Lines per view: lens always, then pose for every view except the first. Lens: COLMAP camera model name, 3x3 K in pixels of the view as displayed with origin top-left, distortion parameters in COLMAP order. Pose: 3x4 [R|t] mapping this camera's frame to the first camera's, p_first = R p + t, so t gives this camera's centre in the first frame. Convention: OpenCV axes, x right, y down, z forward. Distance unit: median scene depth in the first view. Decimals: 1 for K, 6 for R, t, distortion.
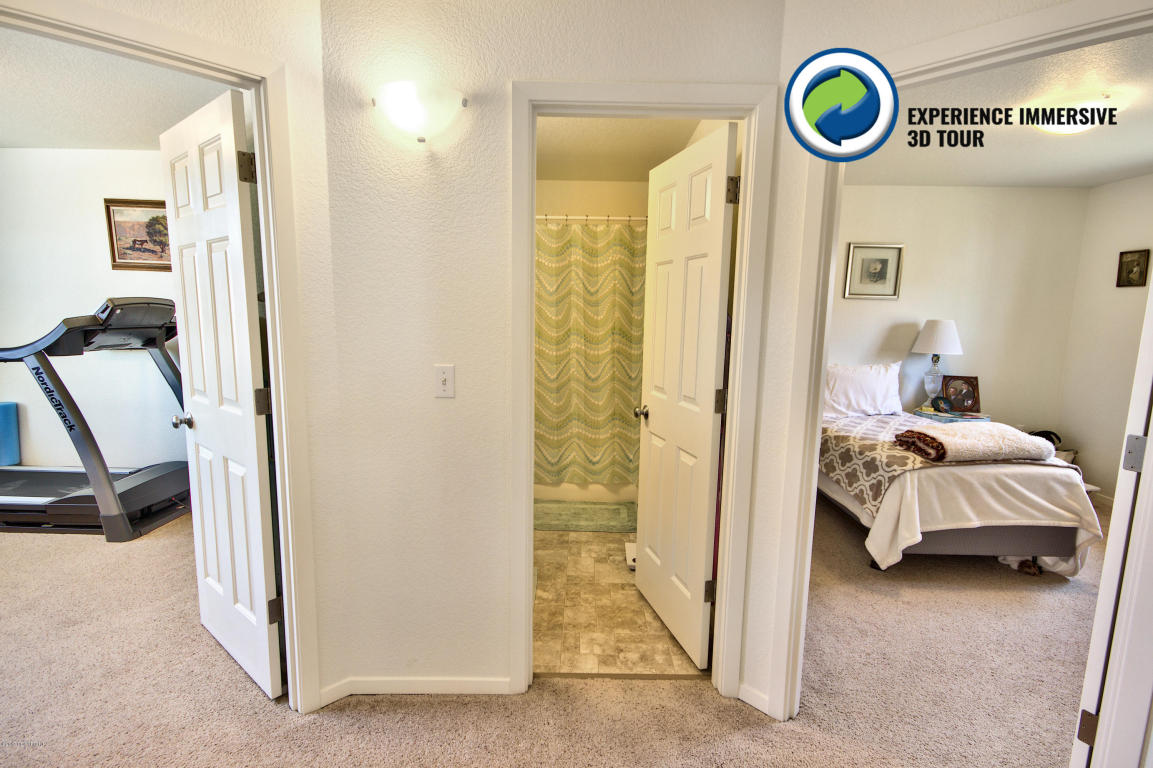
lens RADIAL K [[547.4, 0, 579.7], [0, 547.4, 393.2], [0, 0, 1]] dist [0.009380, -0.000868]
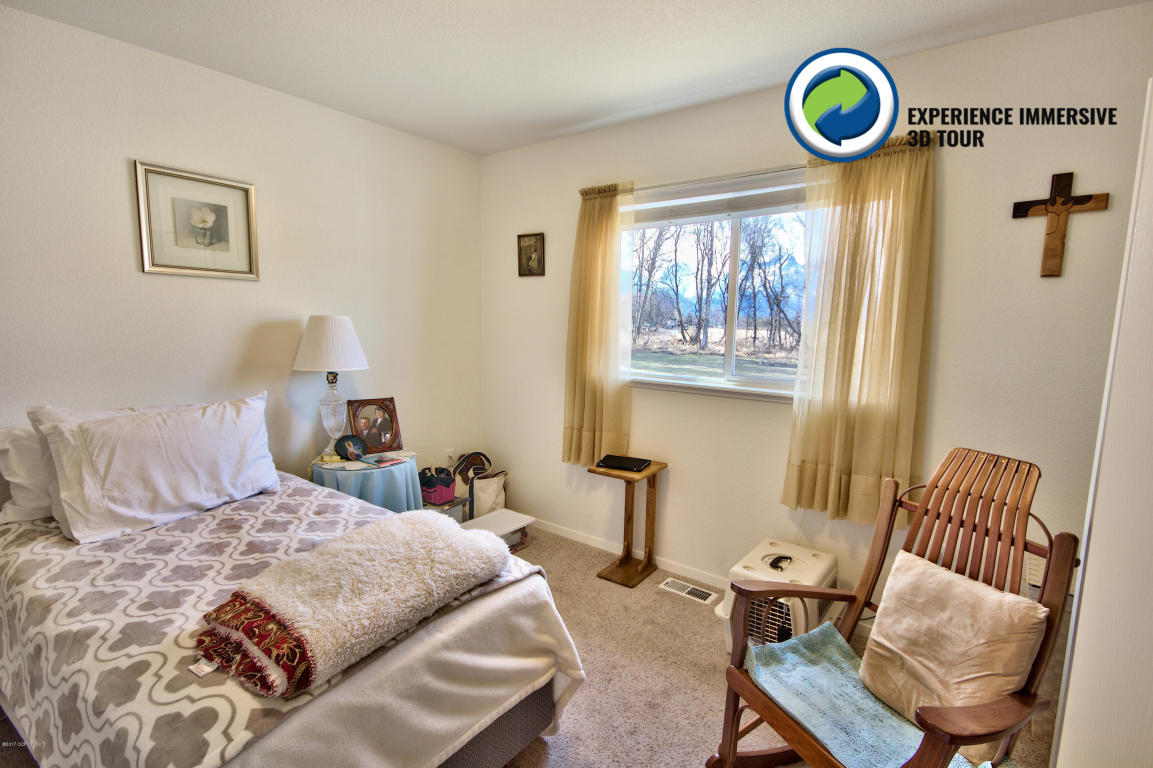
lens RADIAL K [[547.4, 0, 579.1], [0, 547.4, 390.6], [0, 0, 1]] dist [0.009380, -0.000868]
pose [[0.600783, -0.110148, 0.791787, 0.348231], [0.110003, 0.992431, 0.054594, -0.055662], [-0.791807, 0.054300, 0.608353, 0.430544]]
